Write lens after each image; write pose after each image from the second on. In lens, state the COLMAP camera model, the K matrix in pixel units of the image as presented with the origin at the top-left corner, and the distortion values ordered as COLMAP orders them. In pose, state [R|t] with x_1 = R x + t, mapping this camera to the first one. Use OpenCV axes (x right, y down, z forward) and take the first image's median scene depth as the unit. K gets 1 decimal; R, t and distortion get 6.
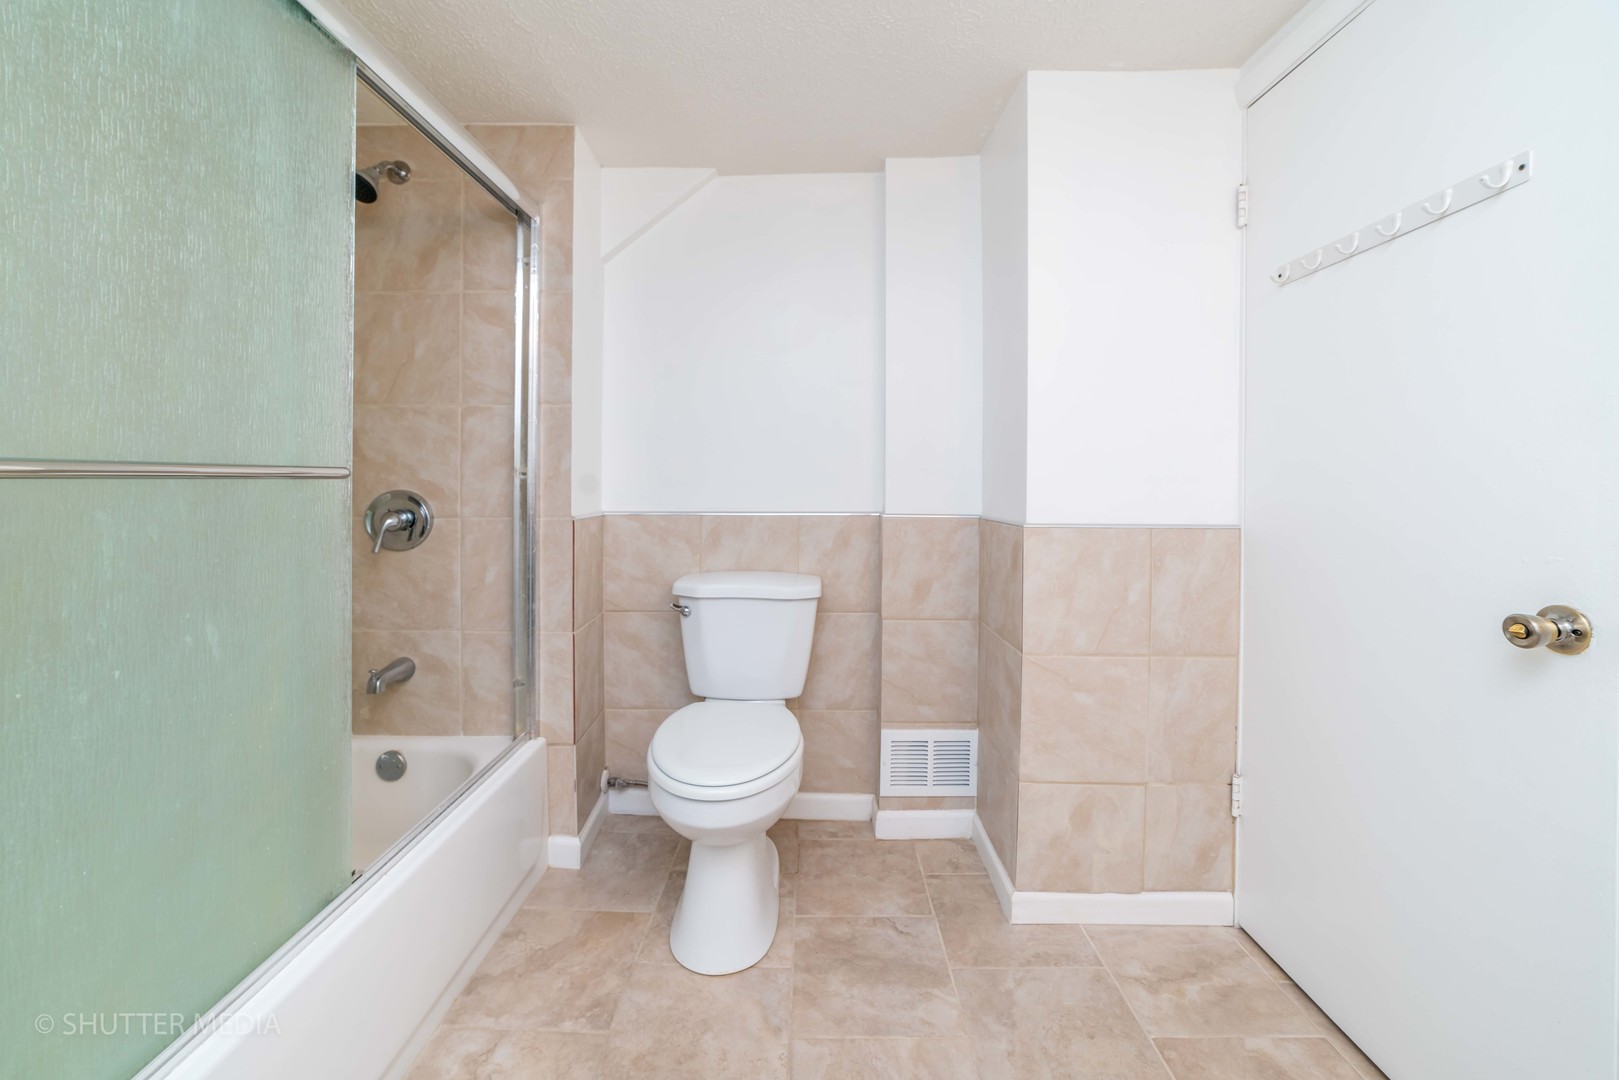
lens RADIAL K [[655.2, 0, 807.1], [0, 655.2, 481.7], [0, 0, 1]] dist [-0.000845, 0.012917]
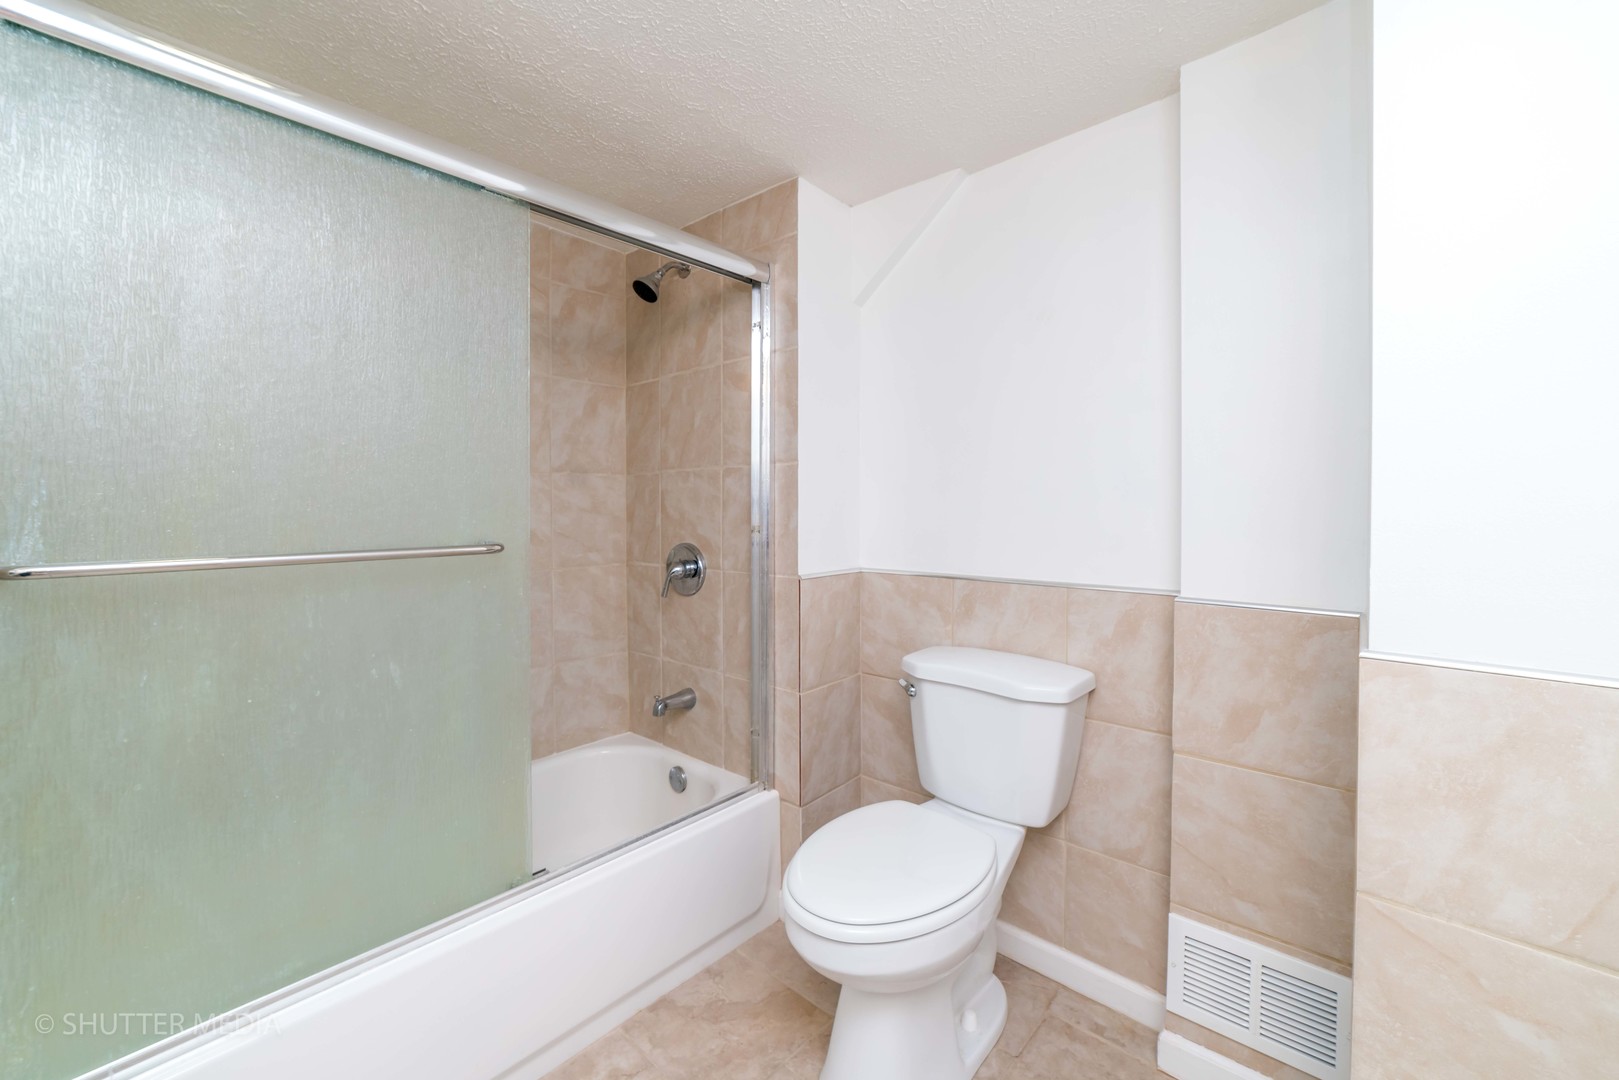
lens RADIAL K [[671.5, 0, 807.0], [0, 671.5, 512.4], [0, 0, 1]] dist [-0.011578, 0.014160]
pose [[0.755242, 0.003237, -0.655438, 0.311439], [0.002196, 0.999970, 0.007470, -0.049214], [0.655443, -0.007081, 0.755212, 0.247815]]
